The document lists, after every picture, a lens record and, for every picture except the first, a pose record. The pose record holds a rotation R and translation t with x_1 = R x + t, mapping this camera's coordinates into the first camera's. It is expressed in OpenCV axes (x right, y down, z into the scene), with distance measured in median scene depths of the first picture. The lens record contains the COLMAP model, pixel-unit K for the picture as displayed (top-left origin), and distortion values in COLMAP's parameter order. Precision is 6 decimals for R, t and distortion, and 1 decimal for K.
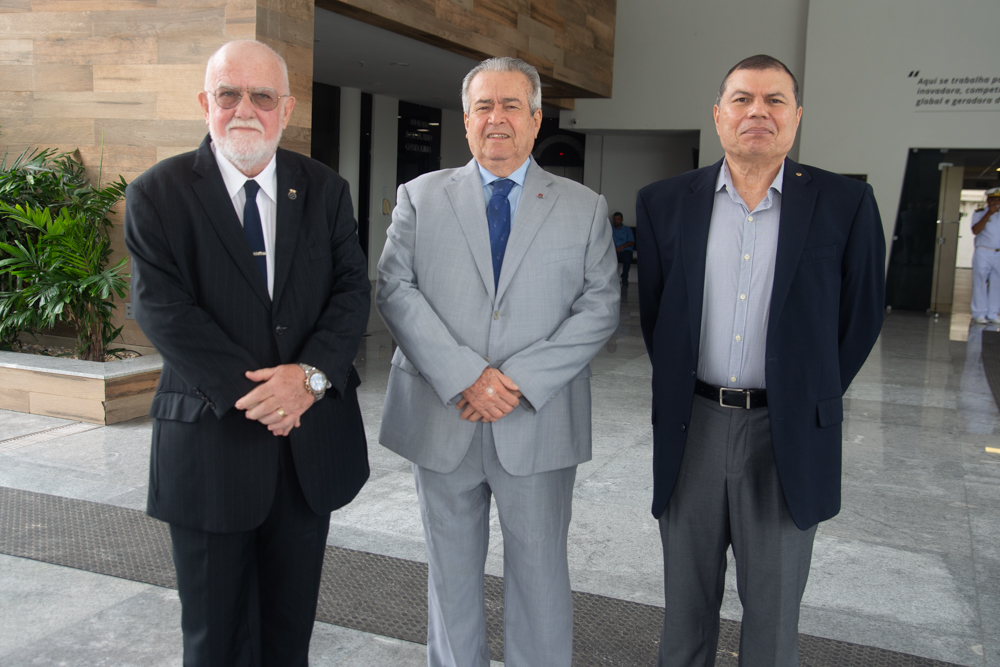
lens RADIAL K [[1120.6, 0, 500.0], [0, 1120.6, 333.5], [0, 0, 1]] dist [-0.005768, 0.014899]
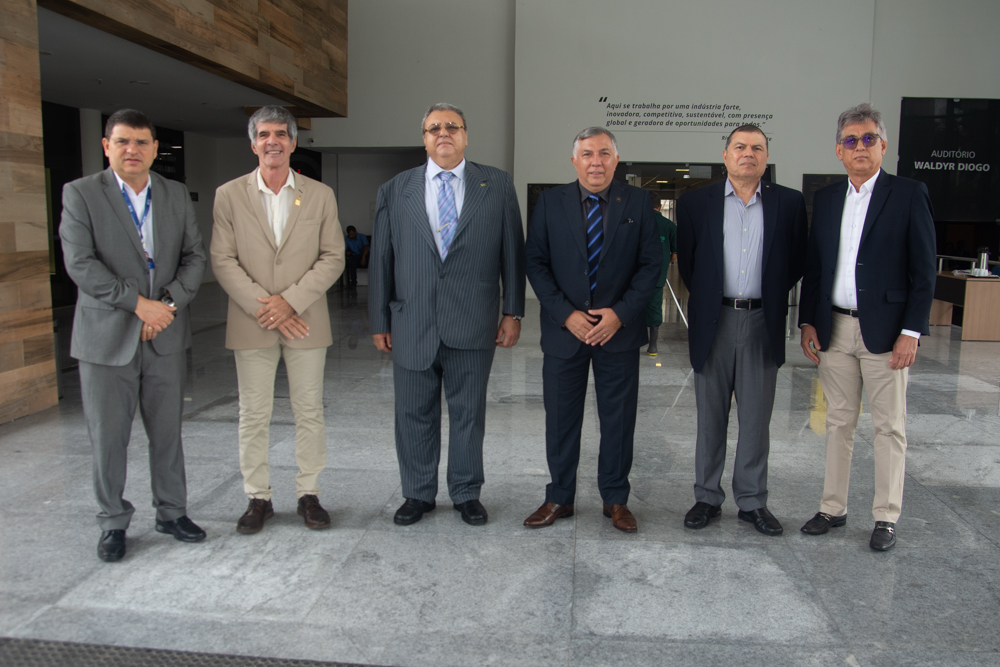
lens RADIAL K [[843.7, 0, 503.6], [0, 843.7, 355.9], [0, 0, 1]] dist [-0.138622, 0.114201]
pose [[0.949349, -0.071986, 0.305866, -0.022576], [0.058871, 0.996915, 0.051902, -0.014293], [-0.308659, -0.031266, 0.950659, 0.207694]]
